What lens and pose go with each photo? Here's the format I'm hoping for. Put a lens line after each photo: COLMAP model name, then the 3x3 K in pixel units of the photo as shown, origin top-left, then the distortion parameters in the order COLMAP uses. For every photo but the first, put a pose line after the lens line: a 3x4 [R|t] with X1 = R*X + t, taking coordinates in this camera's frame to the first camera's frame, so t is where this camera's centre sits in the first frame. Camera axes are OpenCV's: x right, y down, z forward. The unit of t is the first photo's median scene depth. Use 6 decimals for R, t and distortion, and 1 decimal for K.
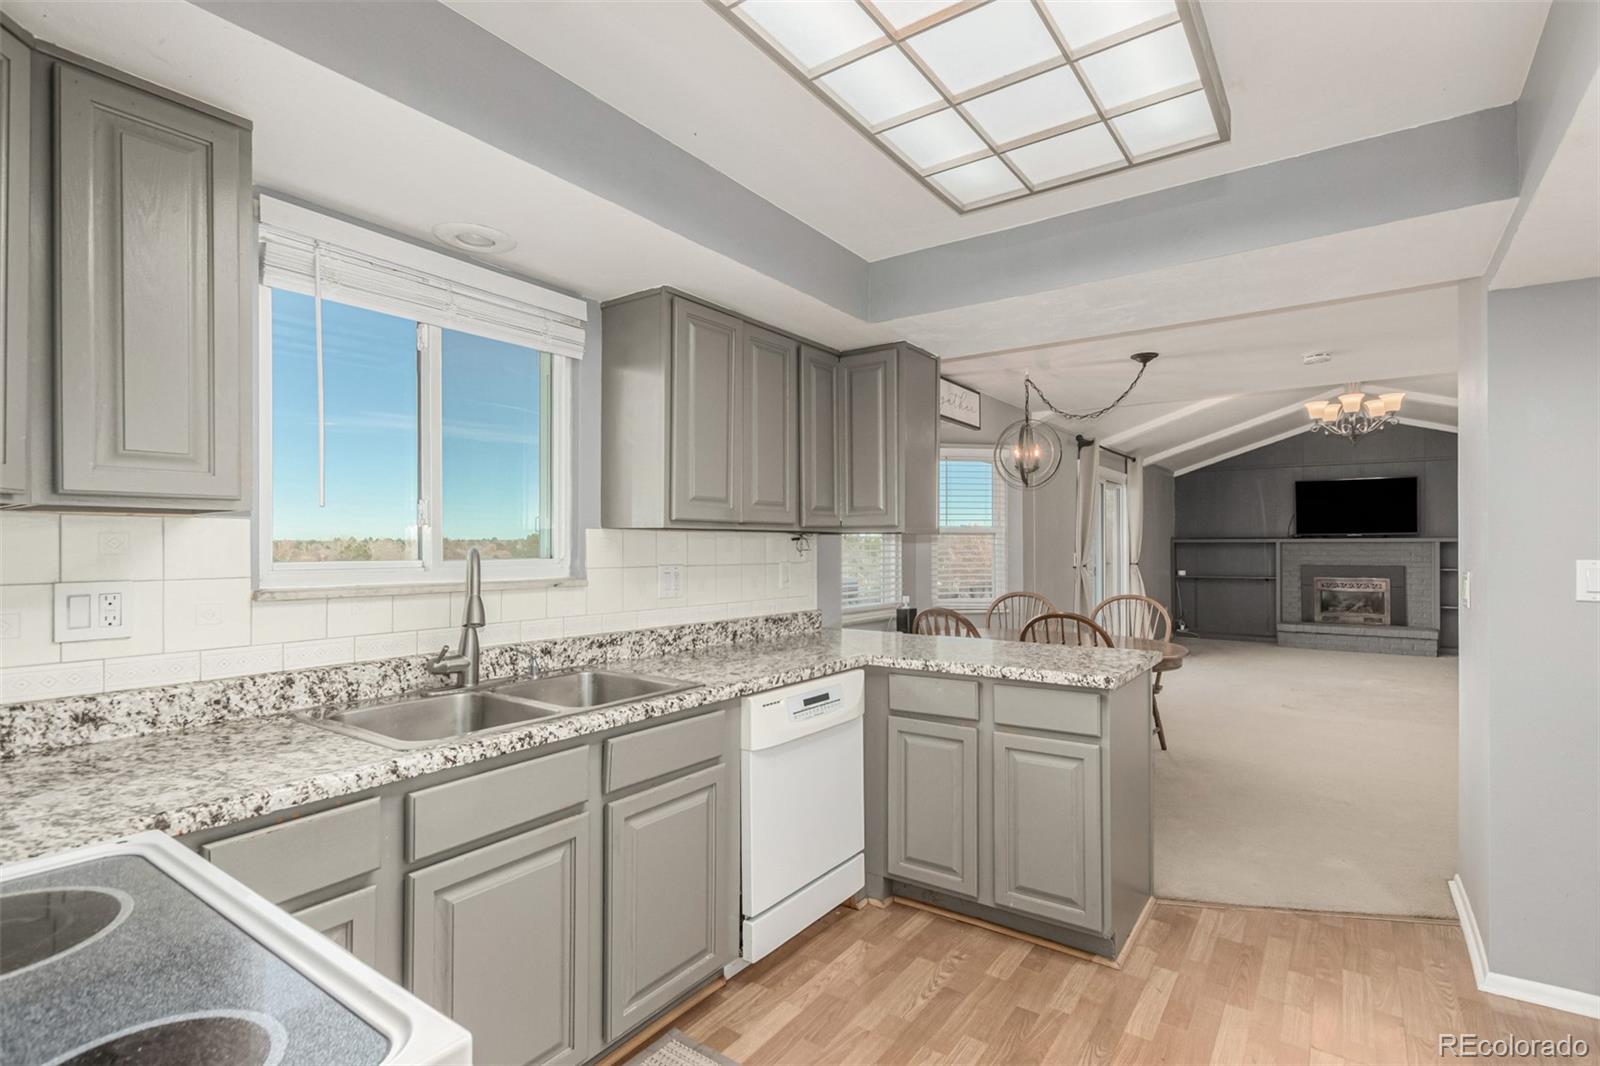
lens RADIAL K [[754.8, 0, 809.5], [0, 754.8, 537.8], [0, 0, 1]] dist [0.010480, -0.003279]
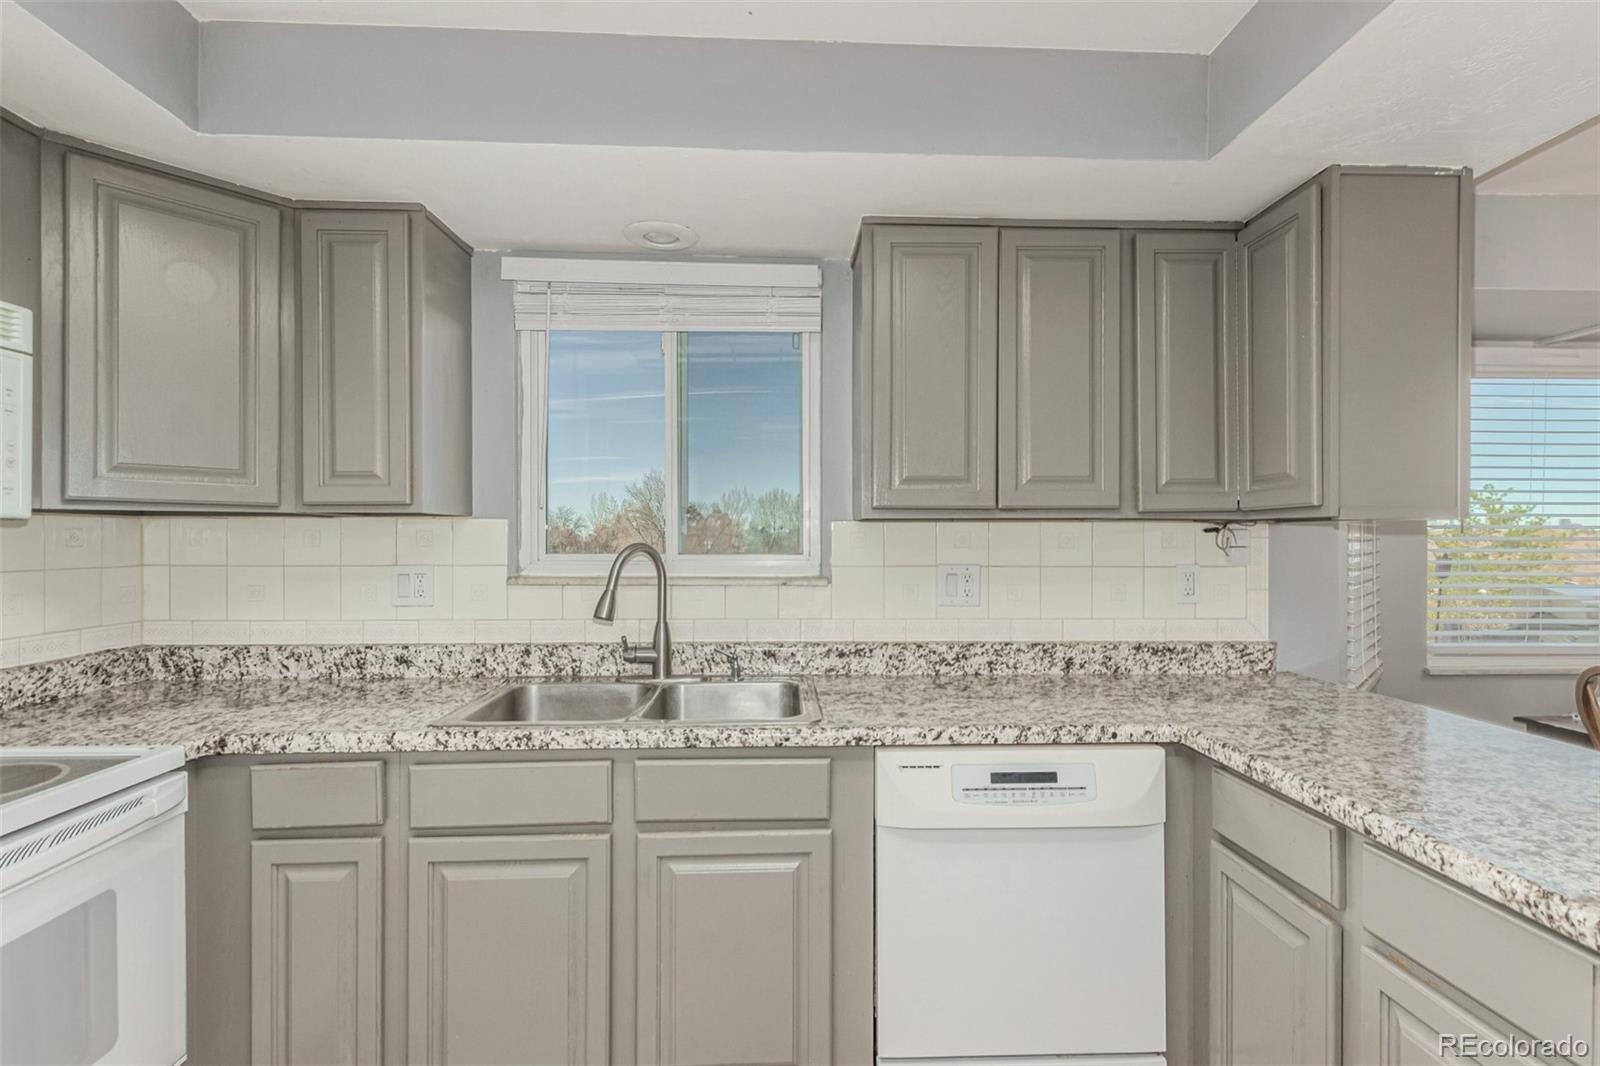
lens RADIAL K [[754.8, 0, 795.0], [0, 754.8, 545.5], [0, 0, 1]] dist [0.010480, -0.003279]
pose [[0.616426, 0.009674, -0.787354, 0.498334], [0.007550, 0.999806, 0.018196, -0.000415], [0.787377, -0.017161, 0.616233, 0.552338]]
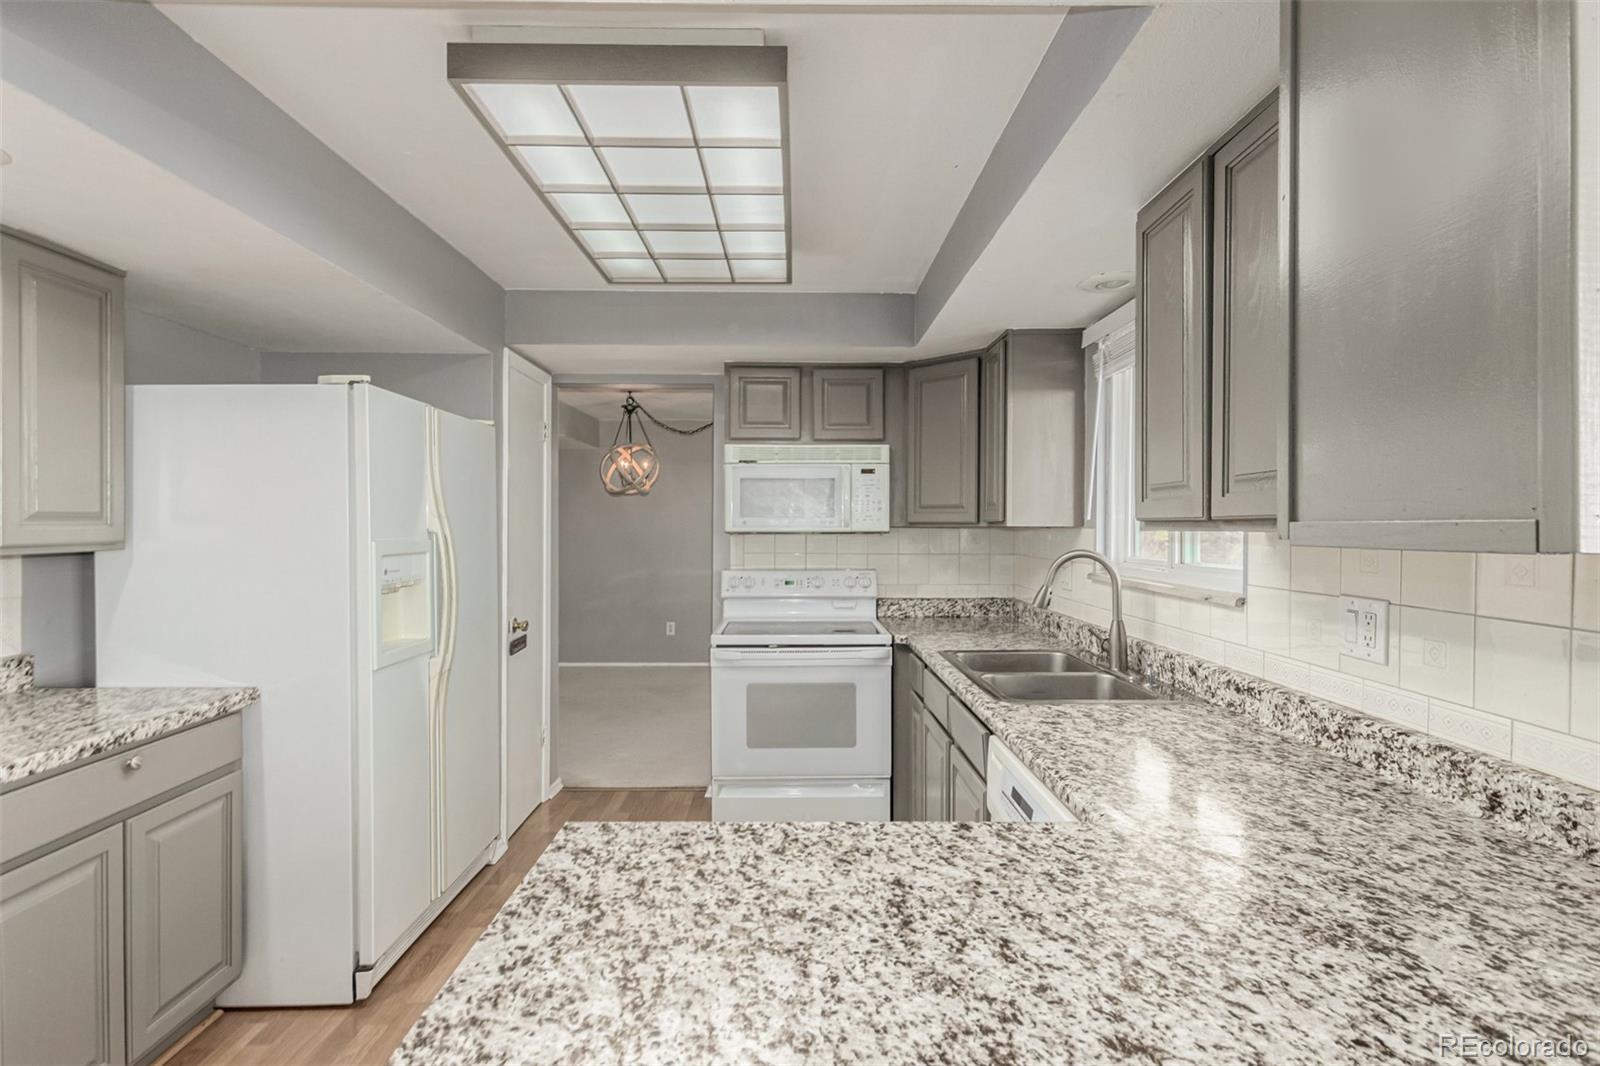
lens RADIAL K [[754.8, 0, 799.1], [0, 754.8, 529.6], [0, 0, 1]] dist [0.010480, -0.003279]
pose [[-0.807251, 0.002108, -0.590205, 0.668930], [0.005301, 0.999979, -0.003679, -0.017927], [0.590185, -0.006099, -0.807245, 1.770587]]
